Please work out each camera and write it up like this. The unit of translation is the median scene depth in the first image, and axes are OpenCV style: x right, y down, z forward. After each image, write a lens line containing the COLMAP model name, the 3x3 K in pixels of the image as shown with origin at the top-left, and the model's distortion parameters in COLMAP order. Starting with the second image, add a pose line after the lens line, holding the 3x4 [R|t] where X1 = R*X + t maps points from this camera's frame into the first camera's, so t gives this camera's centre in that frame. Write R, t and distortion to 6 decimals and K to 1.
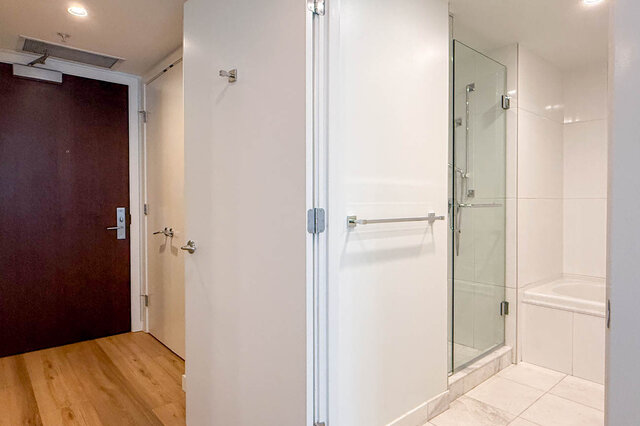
lens RADIAL K [[395.0, 0, 317.7], [0, 395.0, 210.2], [0, 0, 1]] dist [-0.006986, 0.000011]
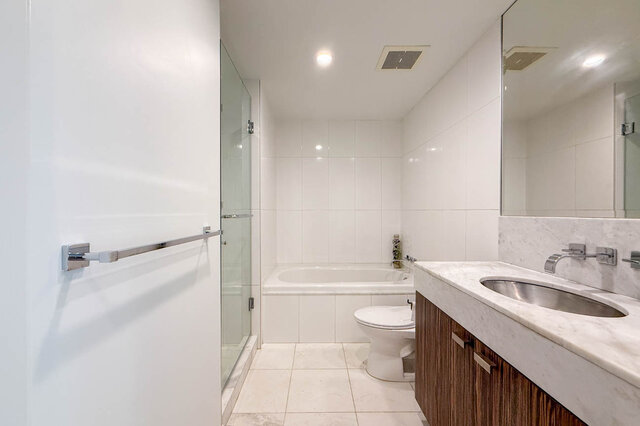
lens RADIAL K [[256.5, 0, 320.0], [0, 256.5, 213.0], [0, 0, 1]] dist [0.000035, -0.000142]
pose [[0.641158, 0.000550, 0.767409, 0.024186], [0.010650, 0.999897, -0.009614, -0.009967], [-0.767335, 0.014337, 0.641086, 0.365137]]
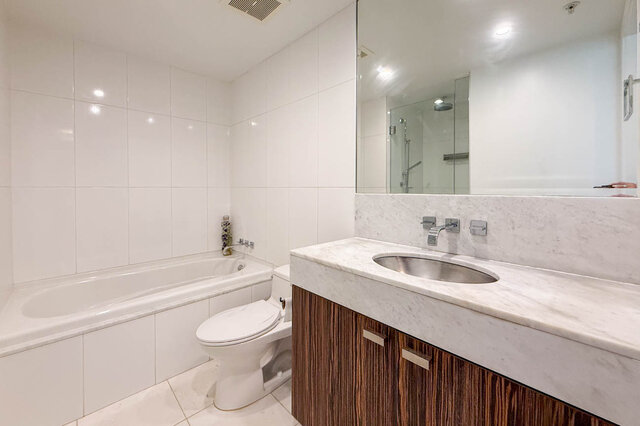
lens RADIAL K [[263.2, 0, 318.0], [0, 263.2, 192.9], [0, 0, 1]] dist [0.000687, -0.000046]
pose [[-0.041366, -0.011430, 0.999079, 0.109658], [0.018702, 0.999751, 0.012212, -0.014423], [-0.998969, 0.019190, -0.041142, 0.526597]]
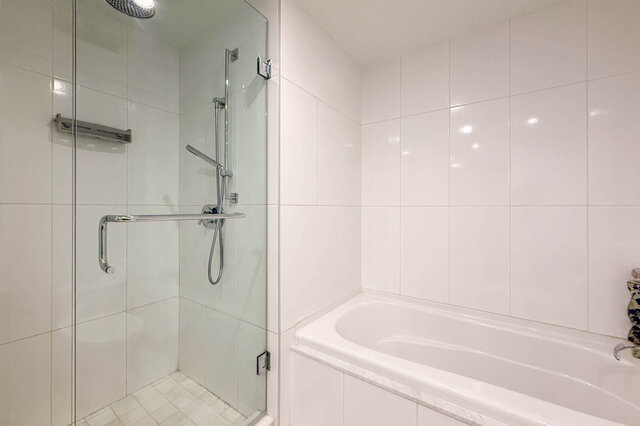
lens RADIAL K [[258.9, 0, 320.0], [0, 258.9, 207.6], [0, 0, 1]] dist [0.000342, 0.000008]
pose [[0.968529, 0.007672, 0.248783, 0.466068], [-0.002551, 0.999778, -0.020900, -0.016068], [-0.248888, 0.019608, 0.968334, 0.540569]]
